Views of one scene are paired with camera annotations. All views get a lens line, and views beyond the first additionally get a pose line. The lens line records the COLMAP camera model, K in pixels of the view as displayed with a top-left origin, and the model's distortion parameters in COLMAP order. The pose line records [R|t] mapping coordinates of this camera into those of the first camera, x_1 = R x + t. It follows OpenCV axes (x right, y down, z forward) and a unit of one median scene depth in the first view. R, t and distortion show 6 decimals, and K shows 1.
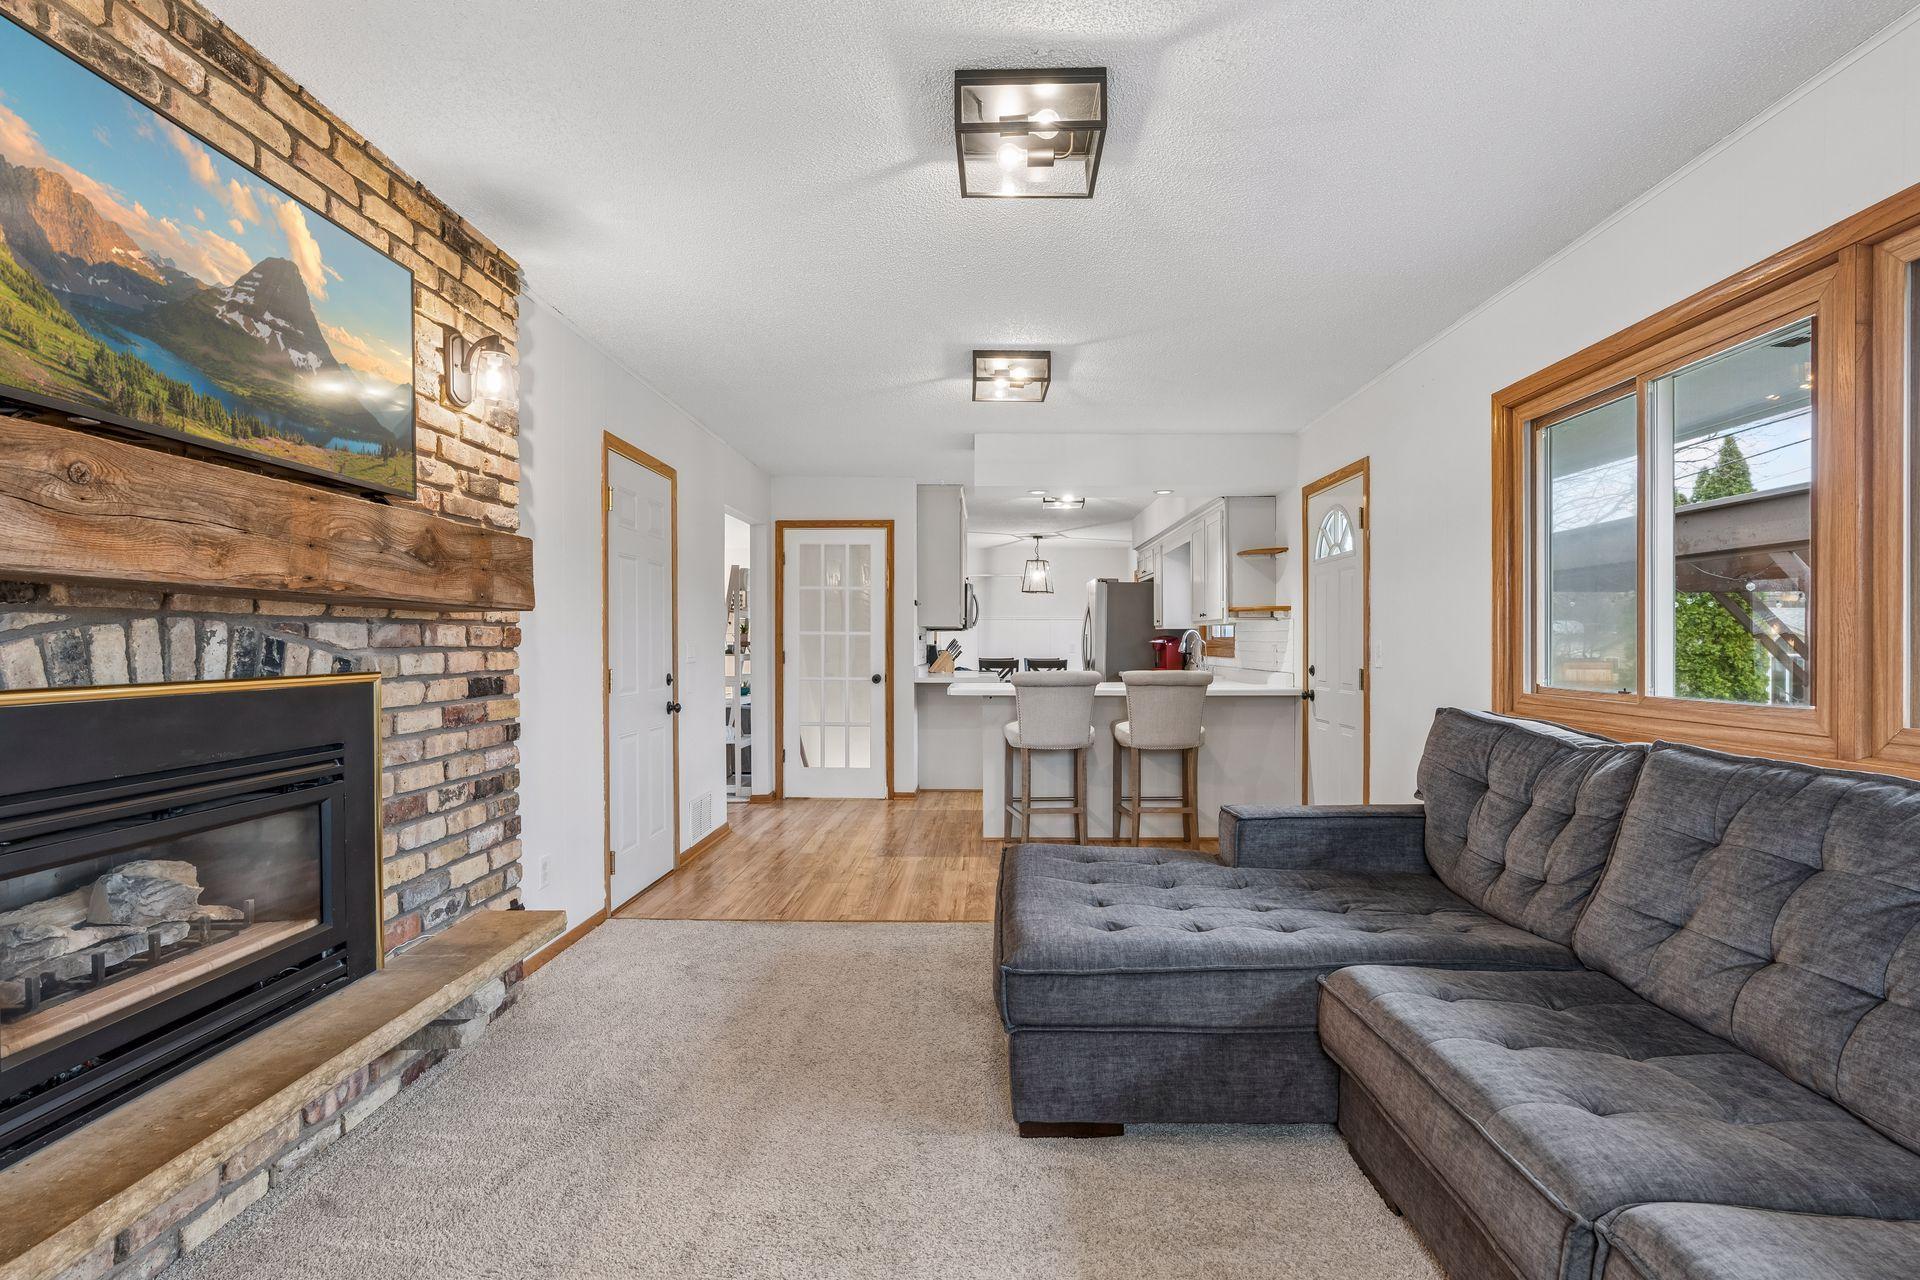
lens RADIAL K [[945.3, 0, 960.0], [0, 945.3, 640.0], [0, 0, 1]] dist [0.001127, 0.000068]
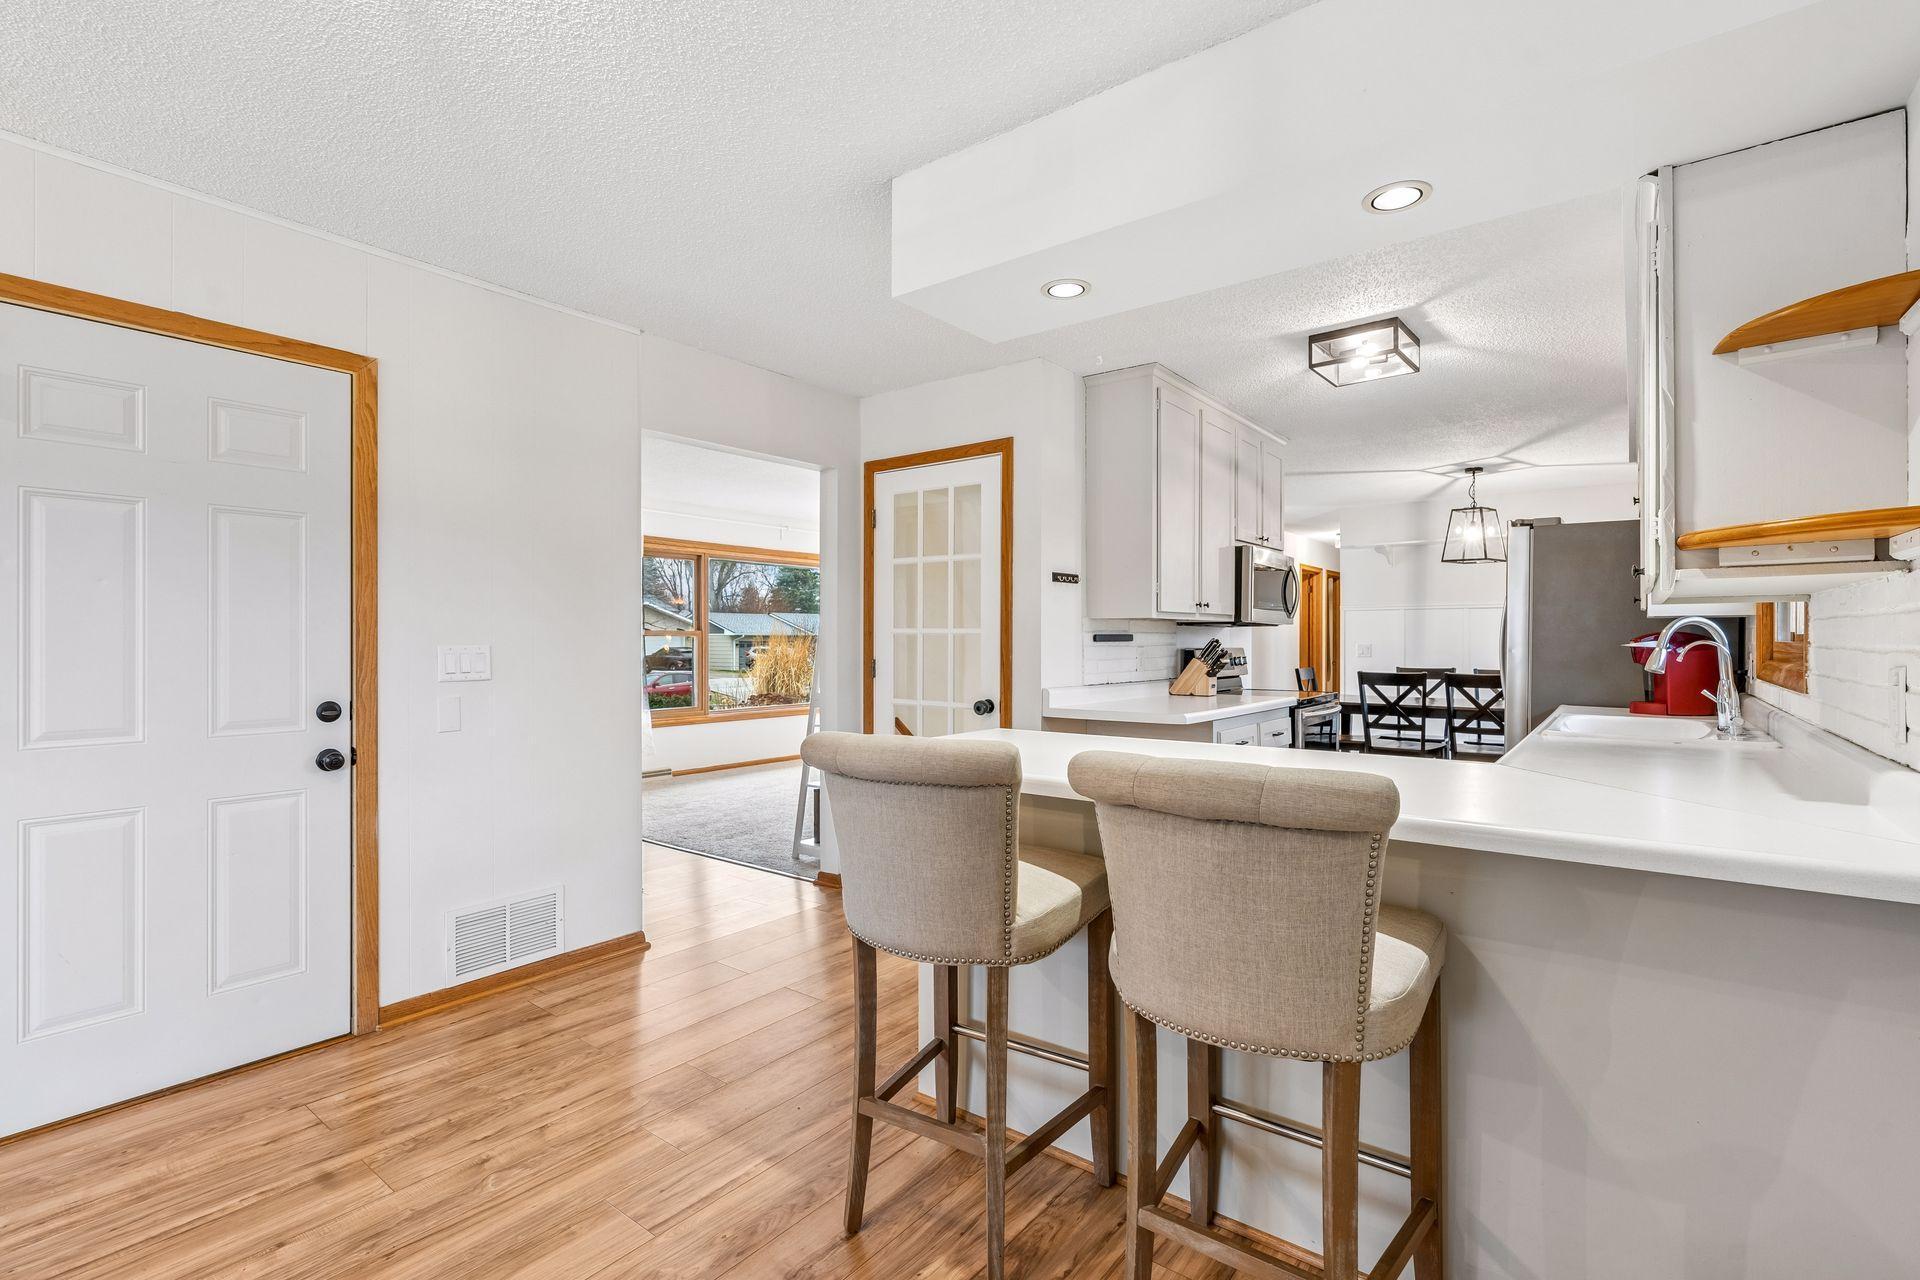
lens RADIAL K [[869.1, 0, 960.0], [0, 869.1, 640.0], [0, 0, 1]] dist [-0.002814, -0.000212]
pose [[0.806125, 0.005422, -0.591721, 0.223273], [-0.001660, 0.999975, 0.006901, -0.005077], [0.591743, -0.004581, 0.806113, 0.543542]]
